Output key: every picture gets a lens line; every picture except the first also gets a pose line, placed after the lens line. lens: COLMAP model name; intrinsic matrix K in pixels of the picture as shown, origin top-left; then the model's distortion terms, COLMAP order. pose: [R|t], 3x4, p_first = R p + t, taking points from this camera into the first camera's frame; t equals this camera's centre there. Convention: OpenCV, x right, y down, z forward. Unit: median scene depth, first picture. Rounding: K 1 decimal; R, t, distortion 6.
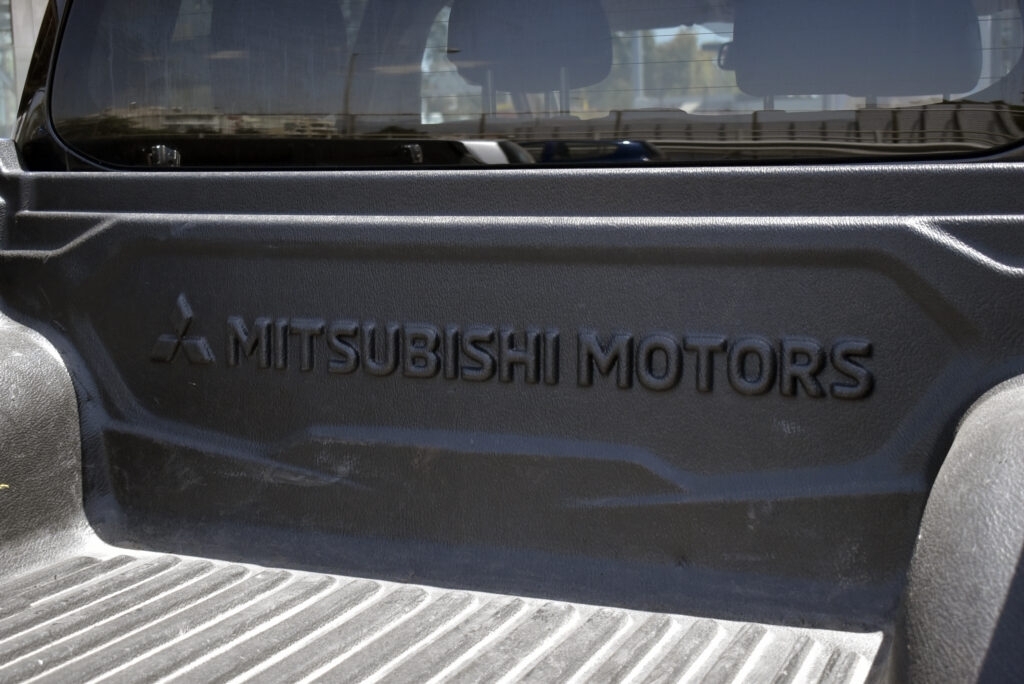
lens RADIAL K [[1403.6, 0, 512.0], [0, 1403.6, 342.0], [0, 0, 1]] dist [-0.003828, -0.025624]
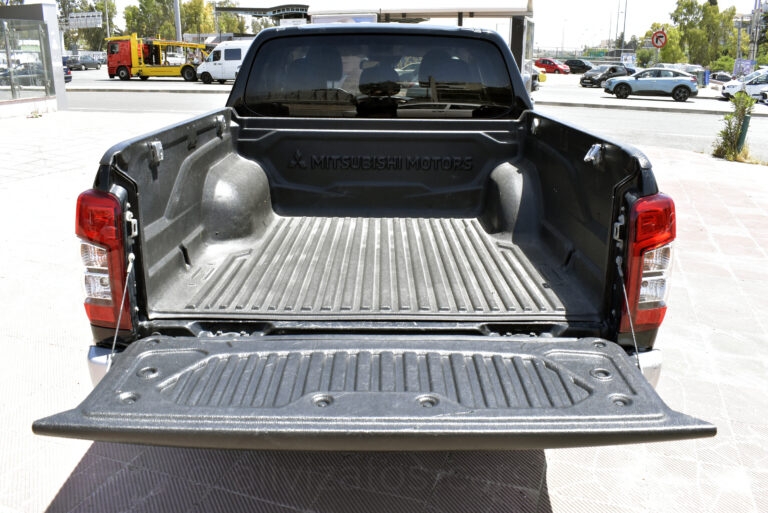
lens RADIAL K [[677.4, 0, 384.0], [0, 677.4, 256.5], [0, 0, 1]] dist [-0.122270, 0.073477]
pose [[0.923577, -0.086336, 0.373567, -0.789832], [0.027348, 0.986670, 0.160419, -0.038904], [-0.382437, -0.137943, 0.913627, -0.888718]]
